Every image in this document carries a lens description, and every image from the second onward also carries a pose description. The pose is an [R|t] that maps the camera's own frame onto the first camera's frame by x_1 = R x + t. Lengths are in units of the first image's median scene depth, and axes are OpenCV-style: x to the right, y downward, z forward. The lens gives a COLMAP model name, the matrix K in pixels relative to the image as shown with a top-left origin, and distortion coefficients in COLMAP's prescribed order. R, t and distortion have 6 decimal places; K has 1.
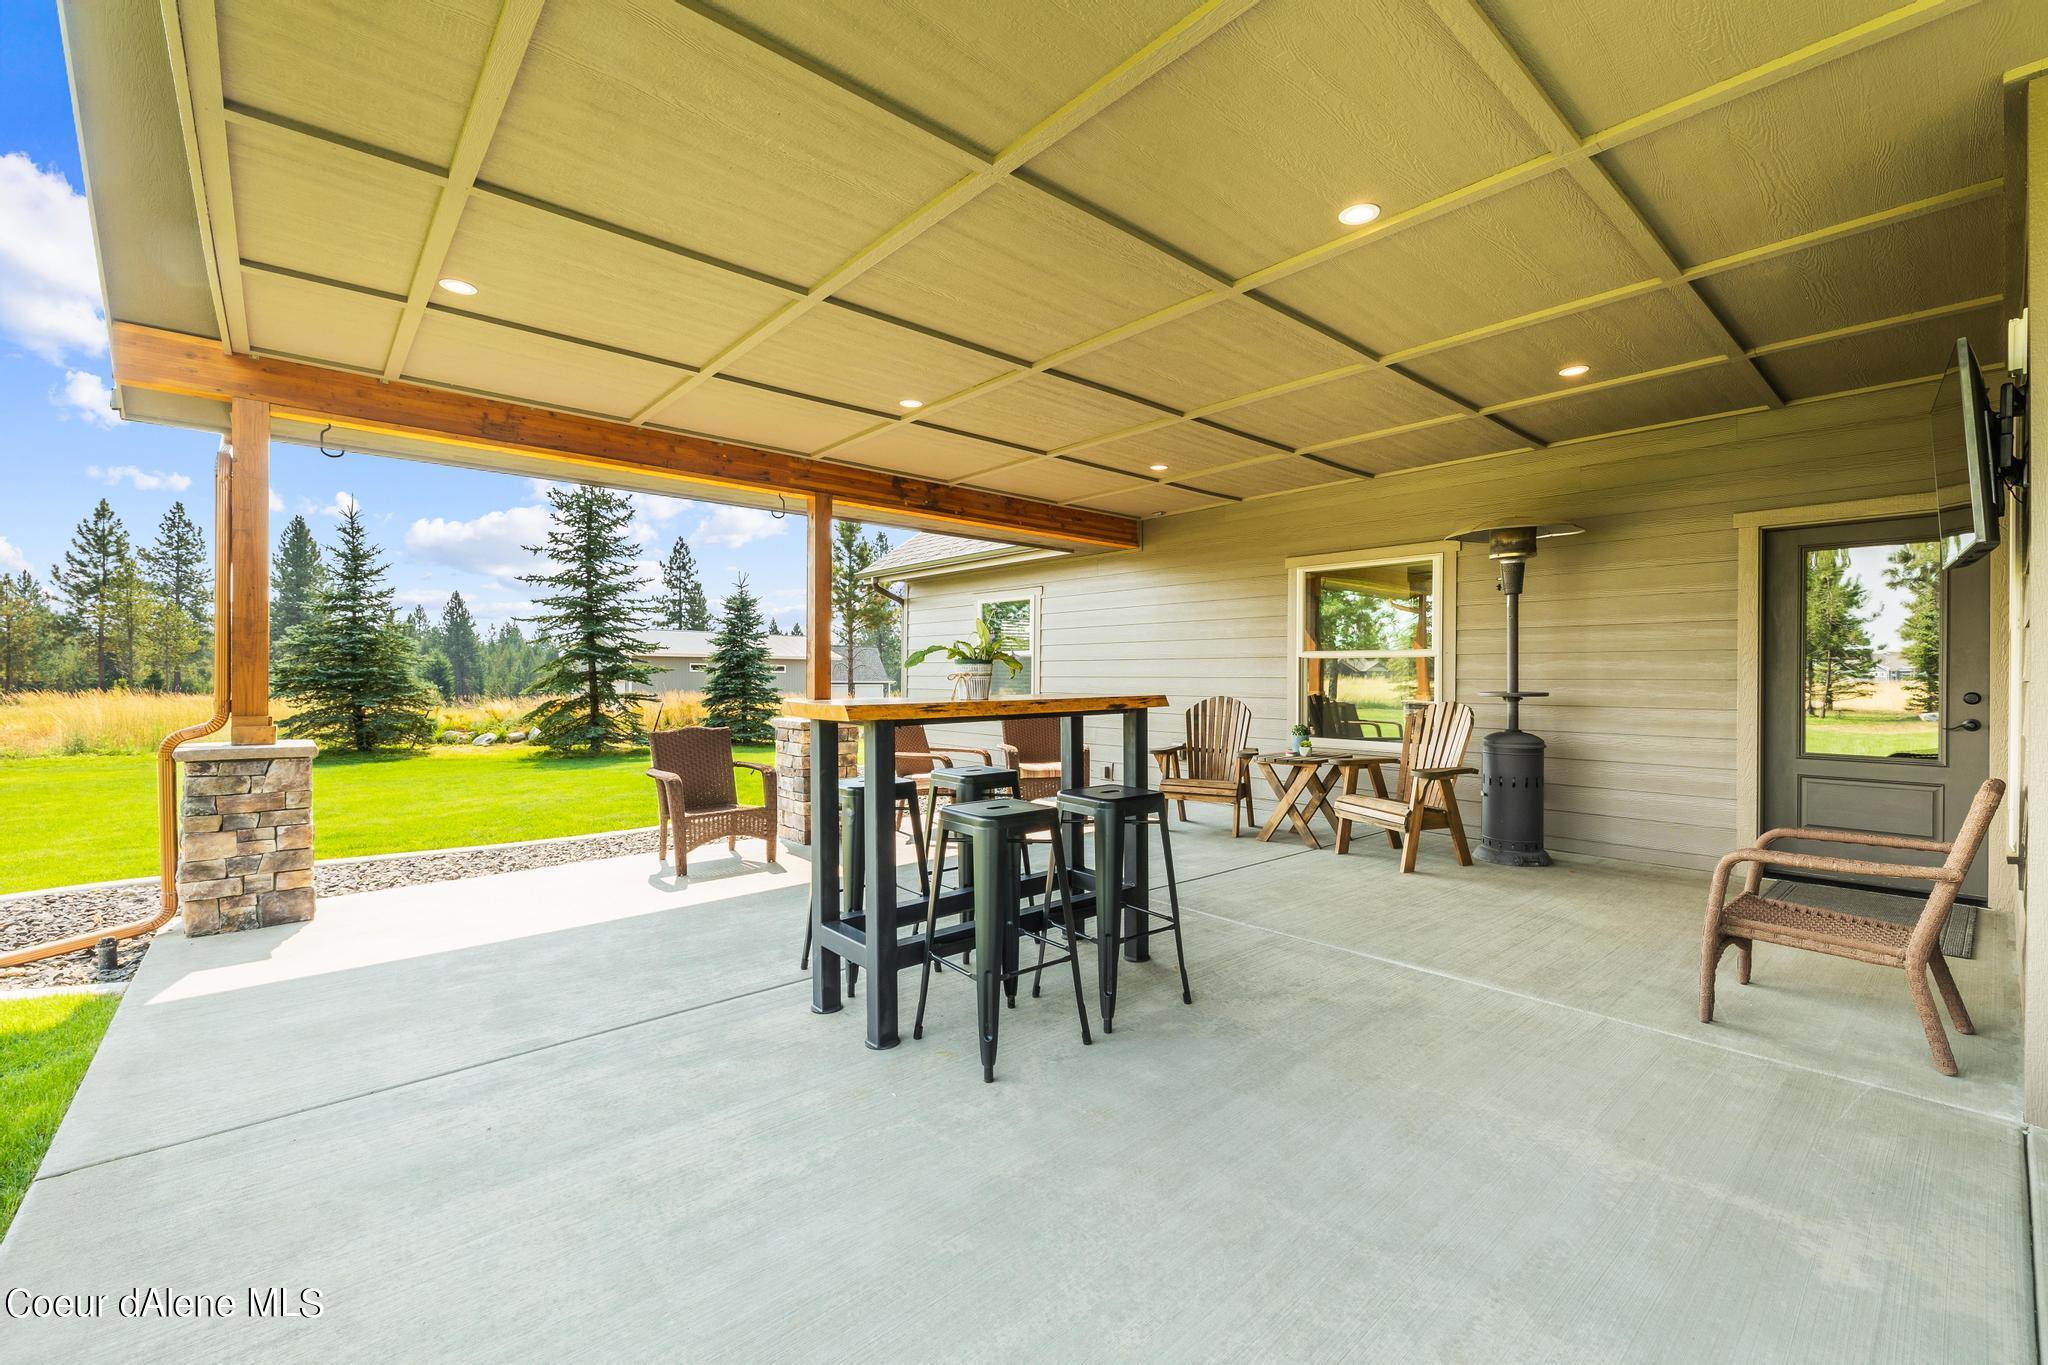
lens RADIAL K [[847.7, 0, 1024.0], [0, 847.7, 682.5], [0, 0, 1]] dist [0.001663, 0.000076]
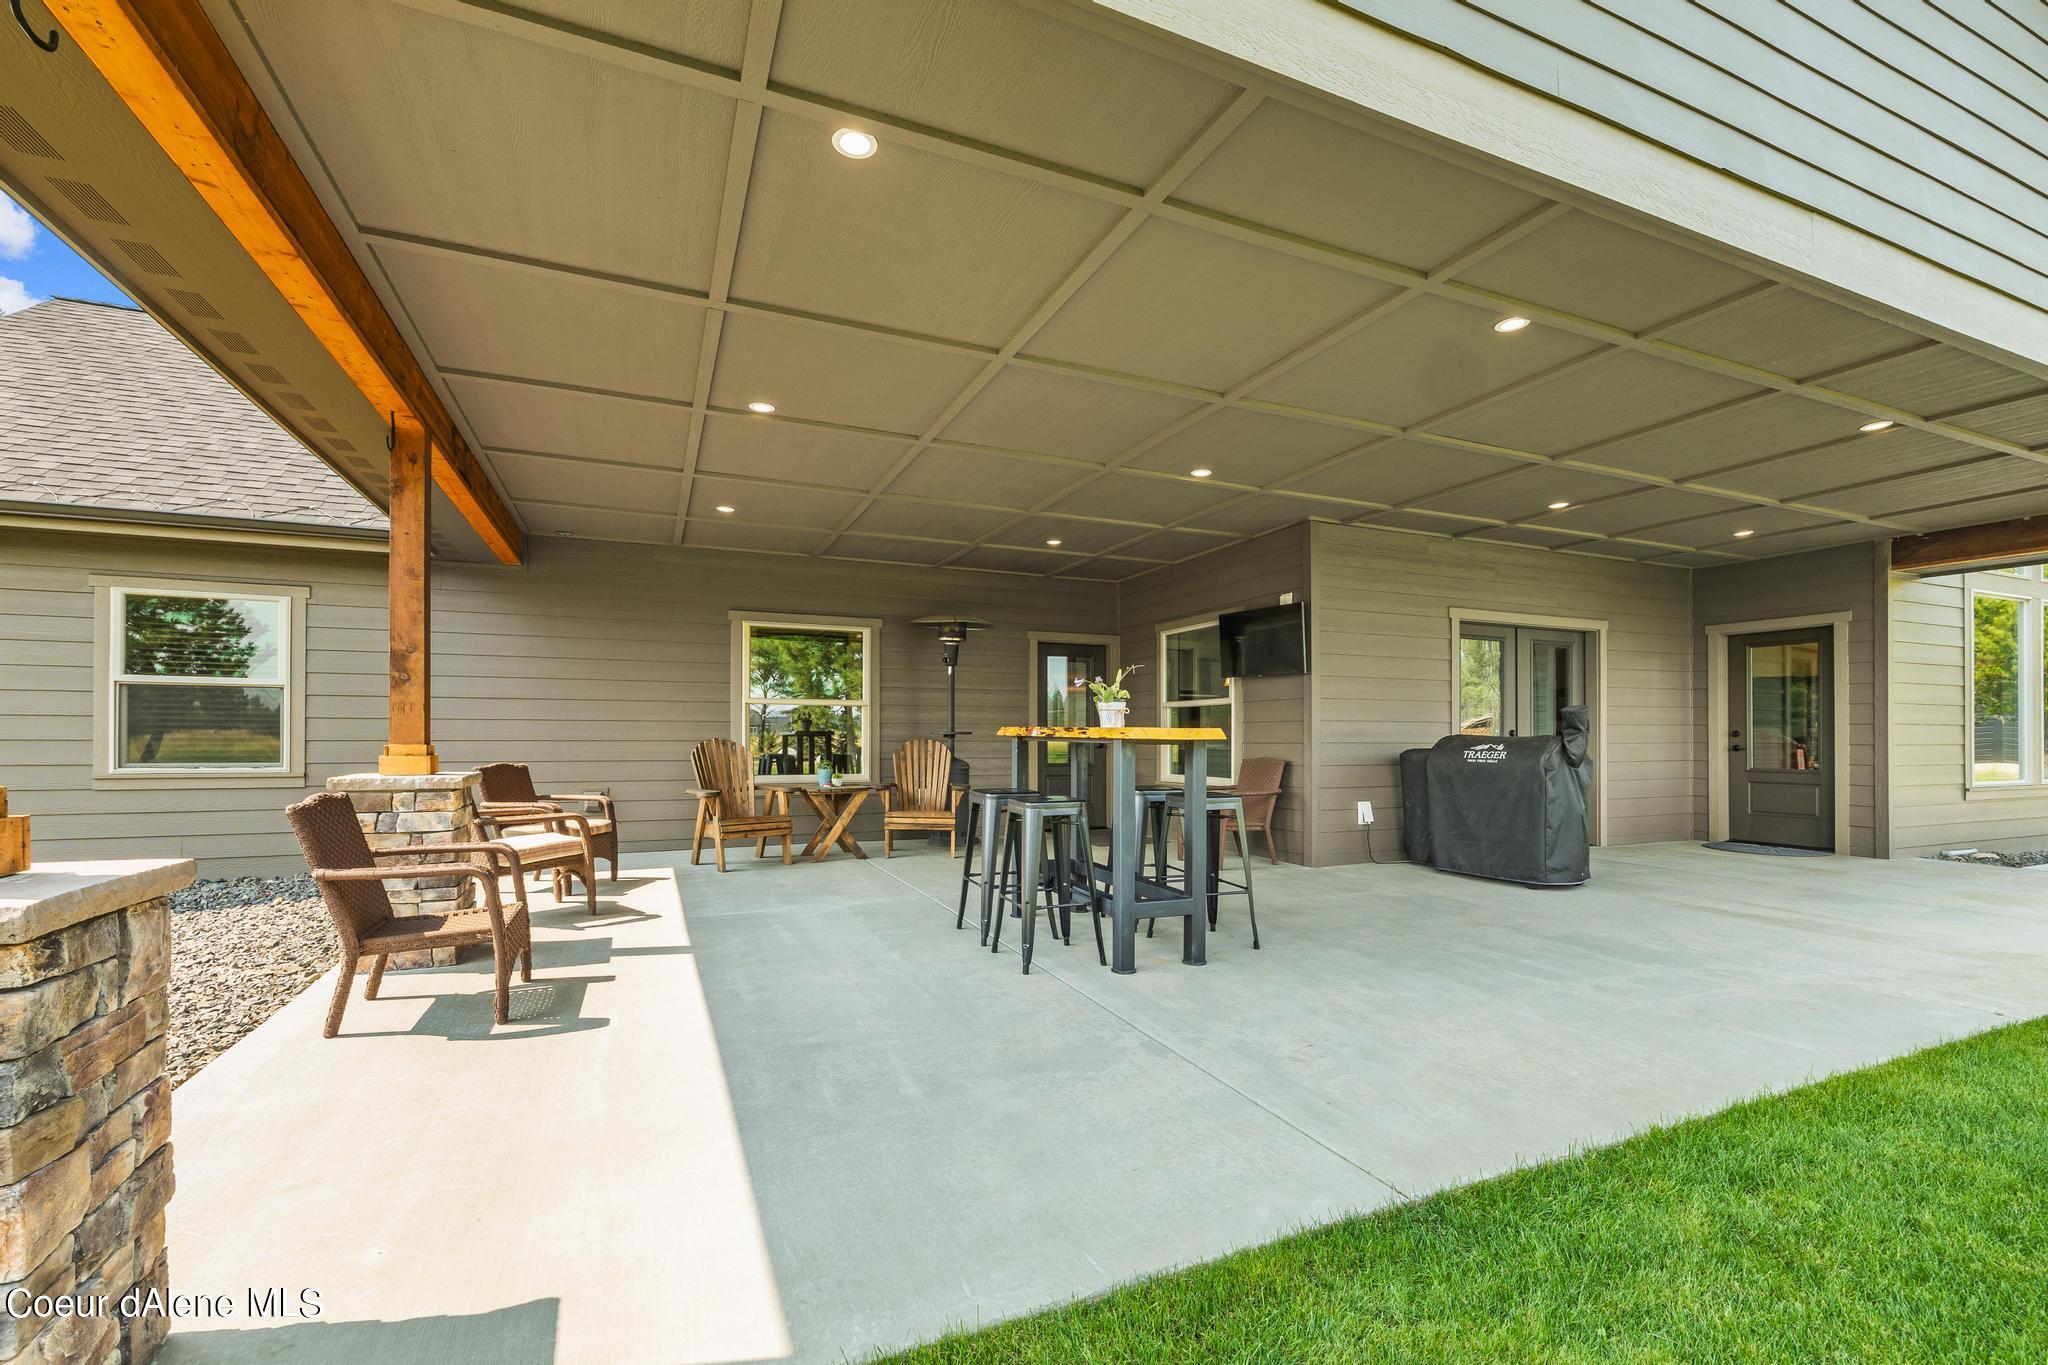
lens RADIAL K [[879.8, 0, 1022.6], [0, 879.8, 728.4], [0, 0, 1]] dist [0.000660, 0.000030]
pose [[0.307612, 0.003678, 0.951505, -1.147457], [0.006594, 0.999960, -0.005997, 0.021547], [-0.951489, 0.008119, 0.307576, 0.553771]]
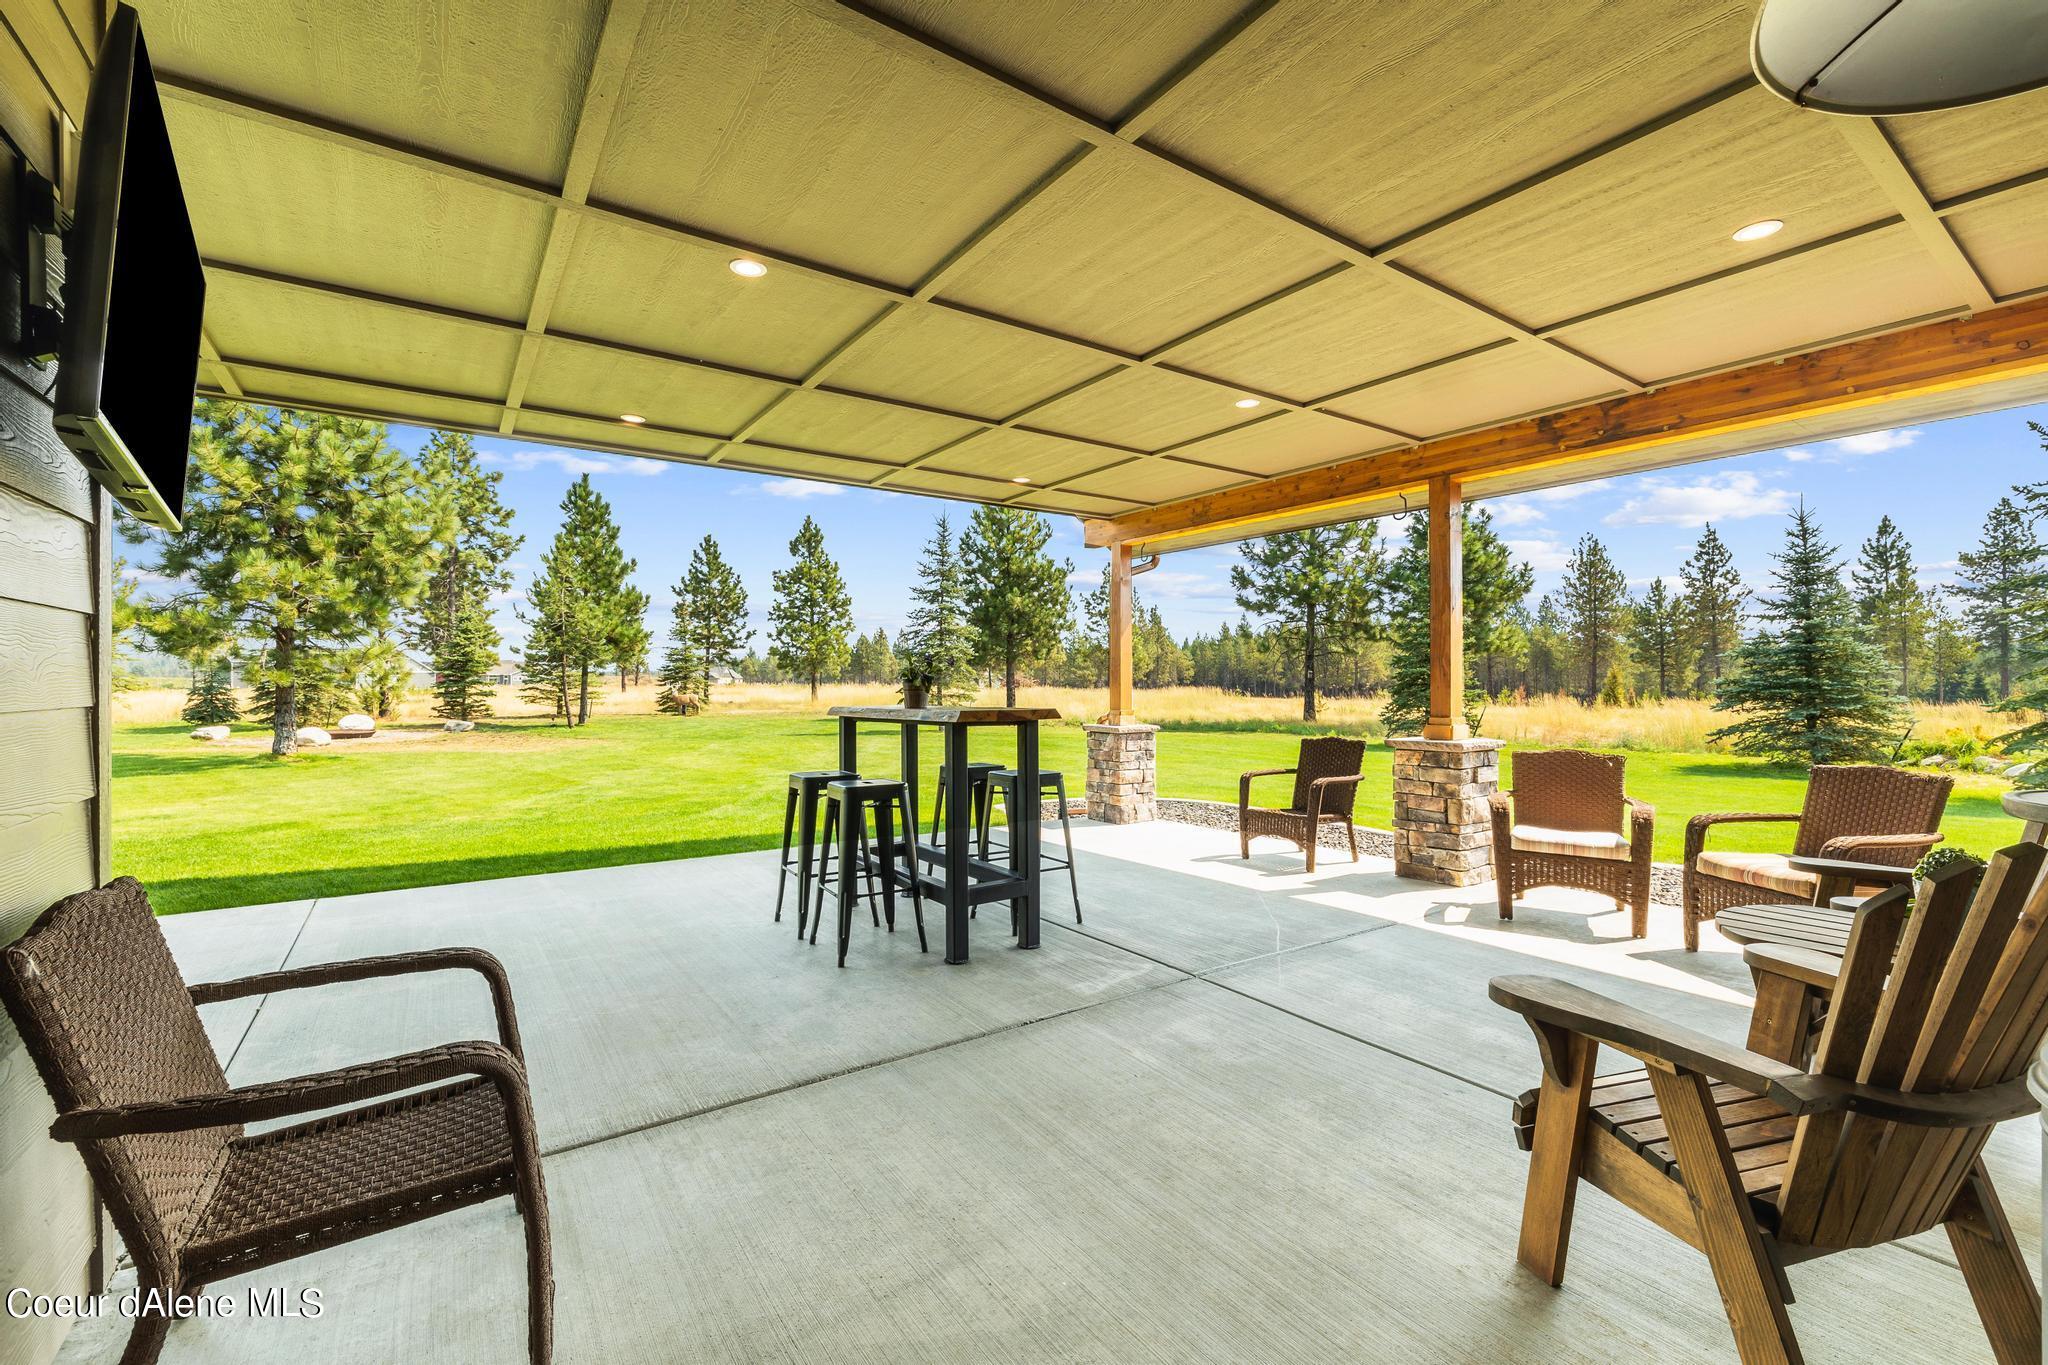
lens RADIAL K [[874.2, 0, 1024.0], [0, 874.2, 682.5], [0, 0, 1]] dist [-0.021418, 0.000080]
pose [[-0.112361, -0.004415, -0.993658, 1.052909], [-0.007391, 0.999966, -0.003607, -0.007411], [0.993640, 0.006939, -0.112390, 1.076441]]
